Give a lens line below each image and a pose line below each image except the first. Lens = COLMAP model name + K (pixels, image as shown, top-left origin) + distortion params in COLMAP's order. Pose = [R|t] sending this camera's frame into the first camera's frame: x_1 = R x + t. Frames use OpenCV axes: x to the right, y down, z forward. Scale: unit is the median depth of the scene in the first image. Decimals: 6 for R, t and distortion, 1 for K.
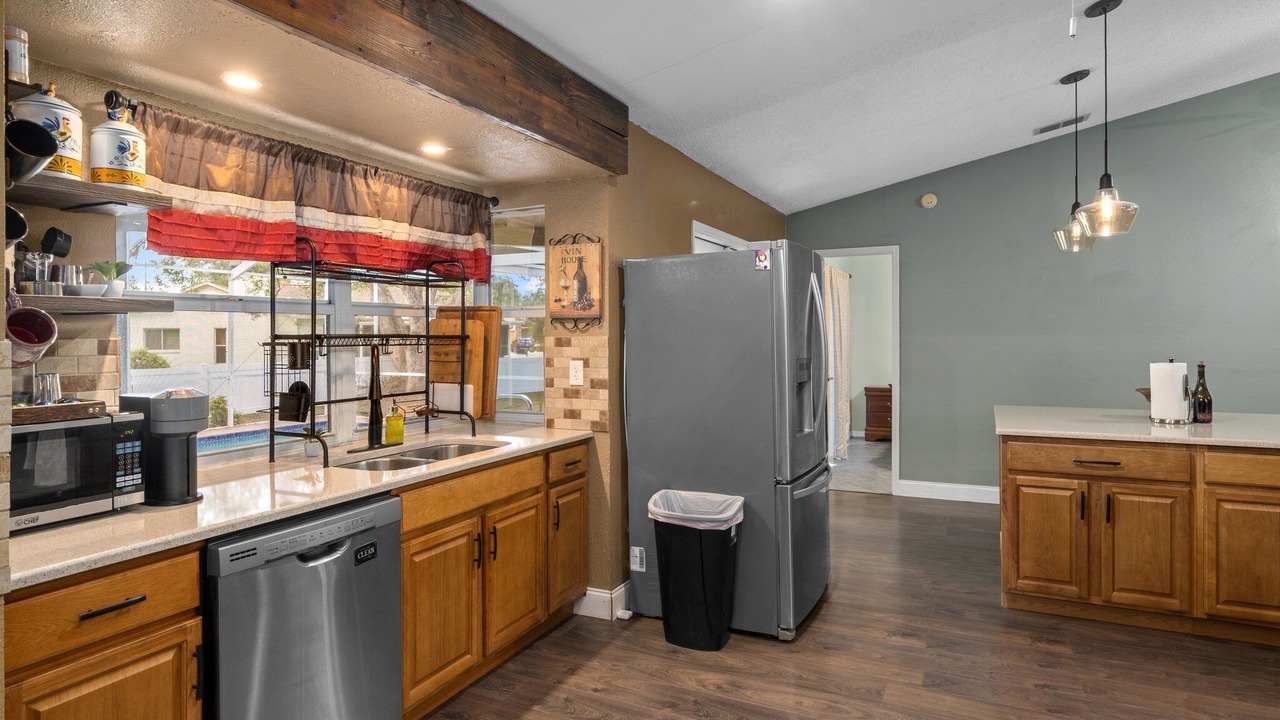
lens RADIAL K [[727.8, 0, 637.6], [0, 727.8, 339.1], [0, 0, 1]] dist [-0.002127, -0.001490]
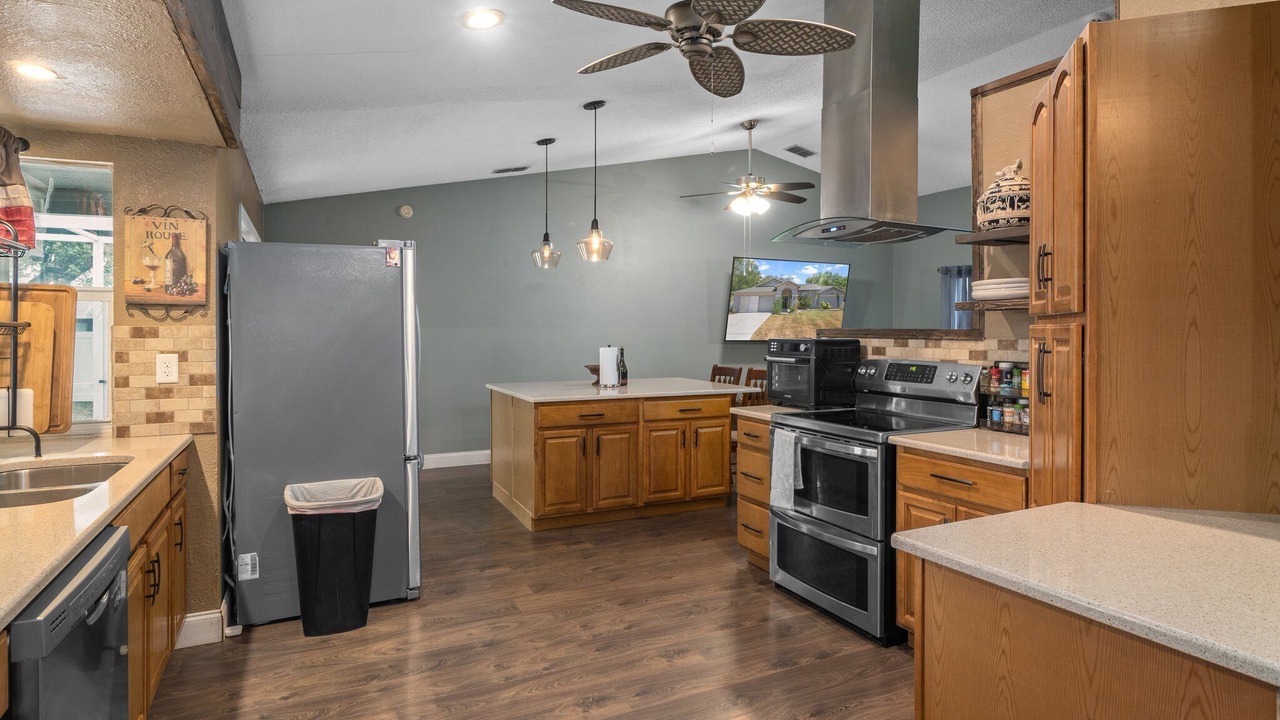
lens RADIAL K [[687.7, 0, 646.9], [0, 687.7, 335.8], [0, 0, 1]] dist [-0.003738, -0.000034]
pose [[0.609713, -0.000863, 0.792622, -0.398565], [-0.000579, 0.999999, 0.001534, 0.006753], [-0.792622, -0.001395, 0.609711, 0.066899]]
